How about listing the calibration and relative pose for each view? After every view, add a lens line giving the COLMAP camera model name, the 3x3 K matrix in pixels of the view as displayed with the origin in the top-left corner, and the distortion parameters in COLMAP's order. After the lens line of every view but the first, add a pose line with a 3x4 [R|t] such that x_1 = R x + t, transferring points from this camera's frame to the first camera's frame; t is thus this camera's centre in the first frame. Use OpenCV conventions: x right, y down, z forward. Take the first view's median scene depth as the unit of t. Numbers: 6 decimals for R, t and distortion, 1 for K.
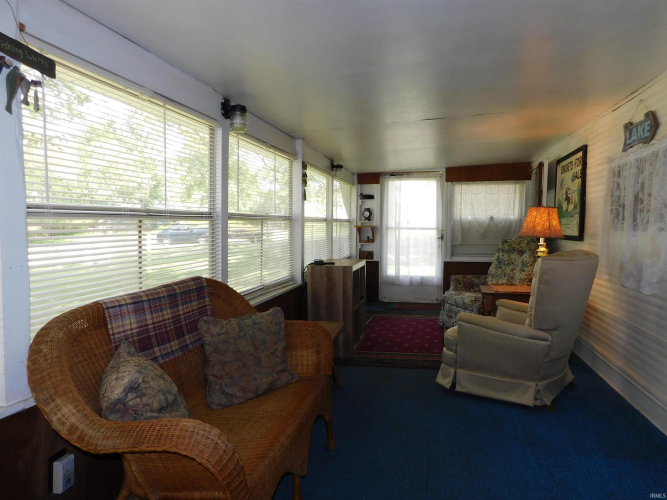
lens RADIAL K [[438.4, 0, 333.5], [0, 438.4, 250.0], [0, 0, 1]] dist [-0.082195, 0.089961]
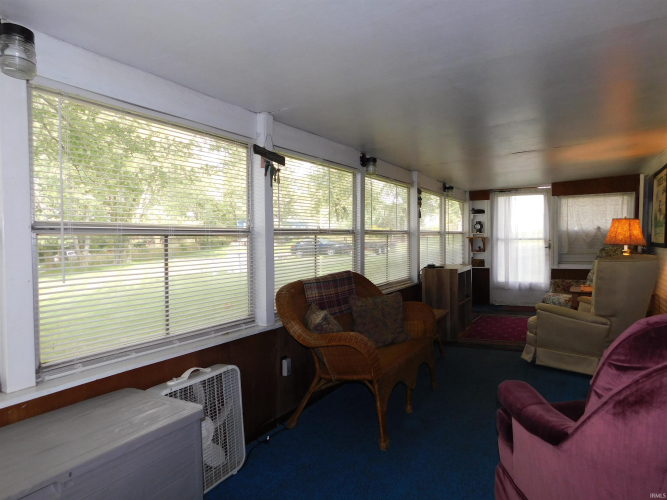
lens RADIAL K [[438.4, 0, 333.5], [0, 438.4, 250.0], [0, 0, 1]] dist [-0.082195, 0.089961]
pose [[0.961227, -0.005425, -0.275706, 0.043296], [-0.002217, 0.999622, -0.027399, 0.015976], [0.275750, 0.026948, 0.960852, -0.299746]]
